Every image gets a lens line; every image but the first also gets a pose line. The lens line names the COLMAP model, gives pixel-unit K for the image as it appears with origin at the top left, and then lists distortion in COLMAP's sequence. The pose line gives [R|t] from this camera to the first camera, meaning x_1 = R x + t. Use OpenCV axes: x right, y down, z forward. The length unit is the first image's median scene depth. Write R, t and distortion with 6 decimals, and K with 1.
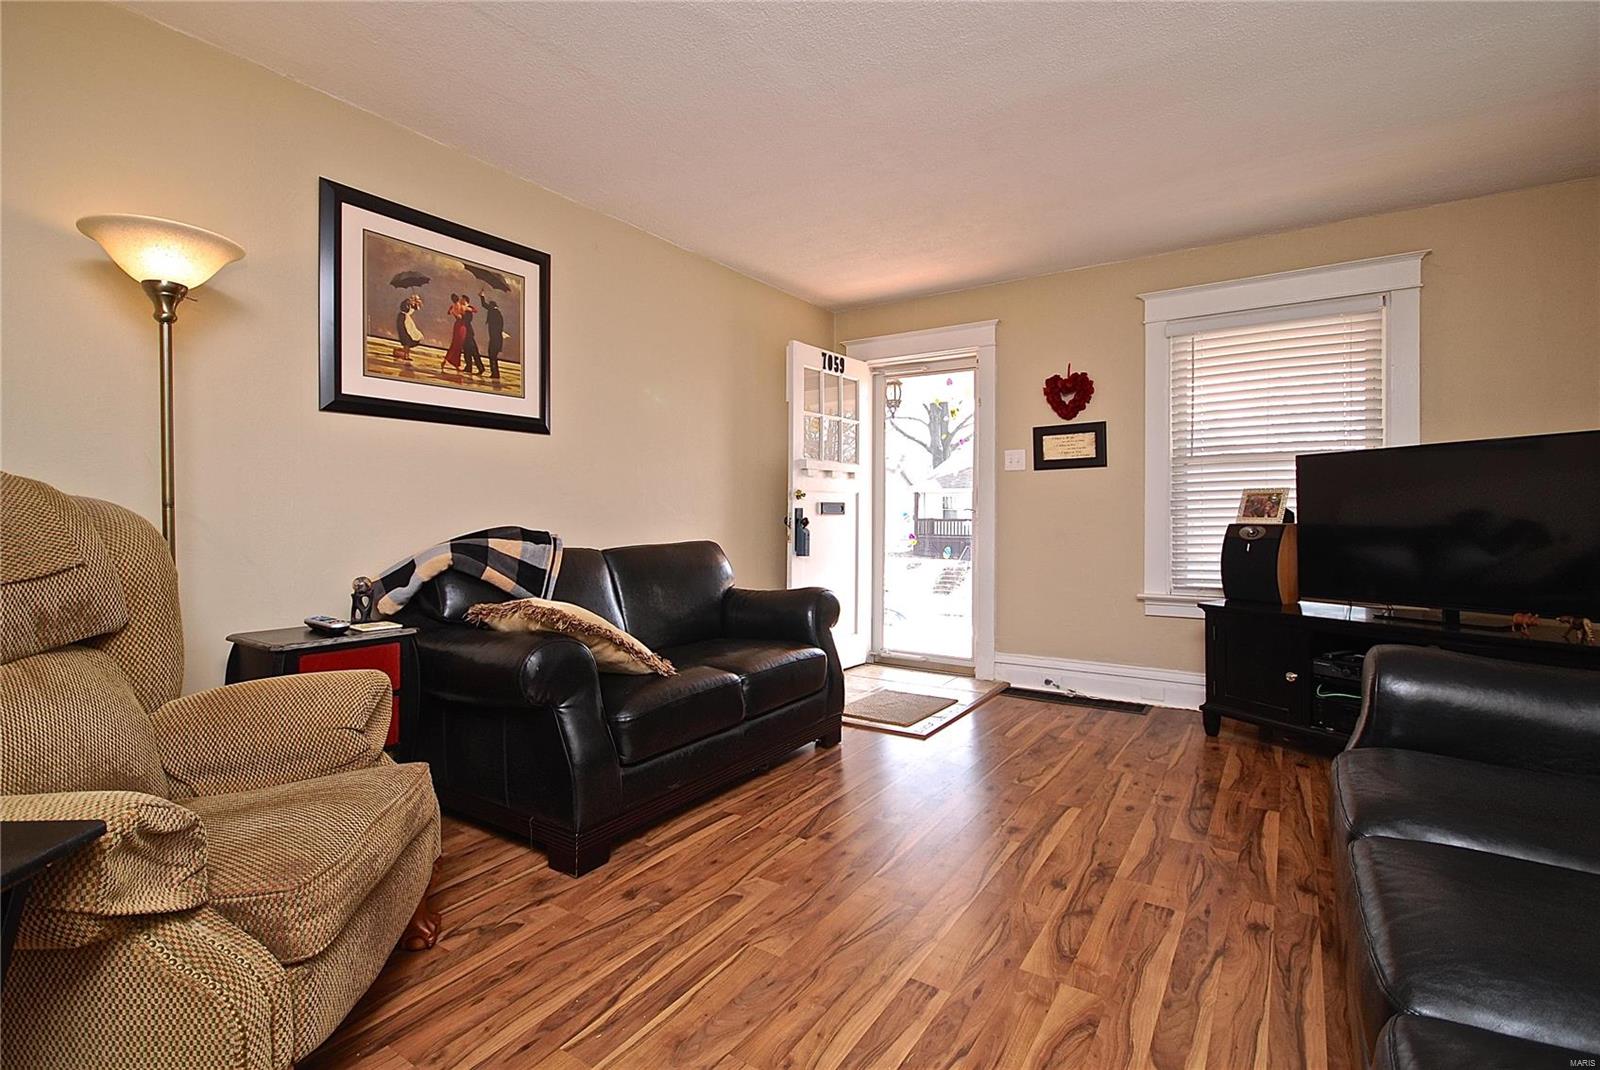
lens RADIAL K [[711.4, 0, 793.7], [0, 711.4, 527.8], [0, 0, 1]] dist [0.000285, -0.005836]
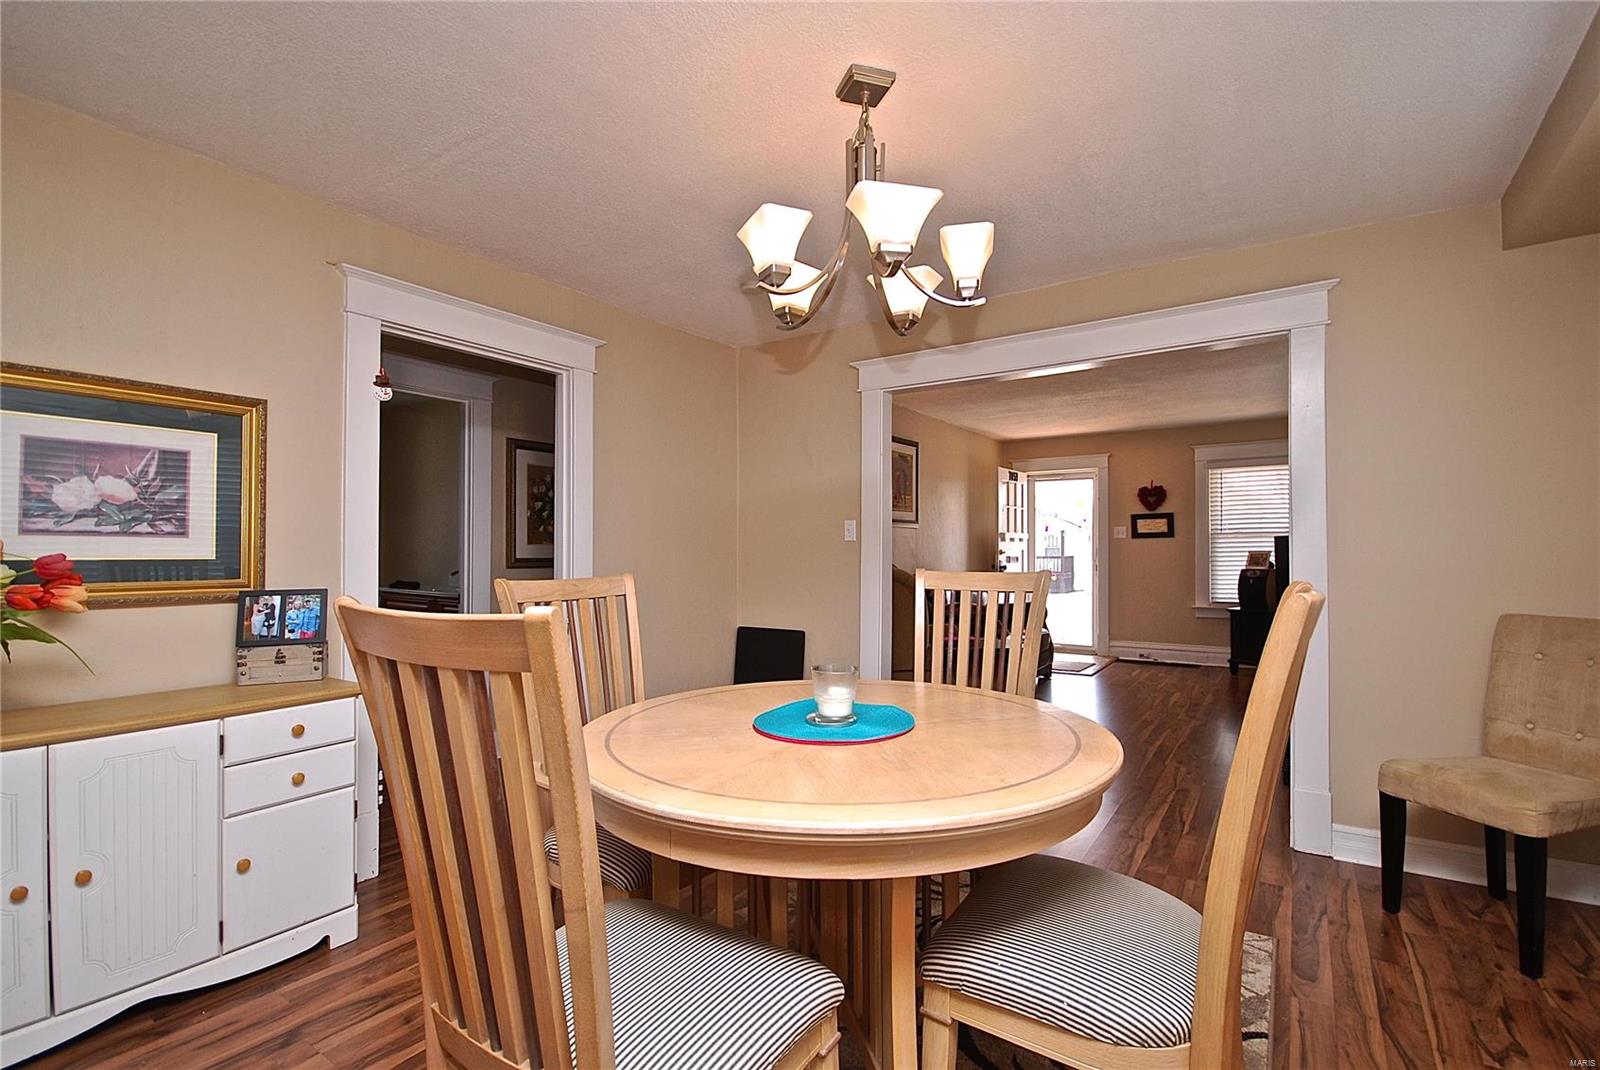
lens RADIAL K [[711.4, 0, 796.8], [0, 711.4, 556.5], [0, 0, 1]] dist [0.000285, -0.005836]
pose [[0.999950, -0.000081, -0.009995, -0.505098], [-0.000040, 0.999926, -0.012129, -0.014209], [0.009995, 0.012129, 0.999876, -0.827239]]
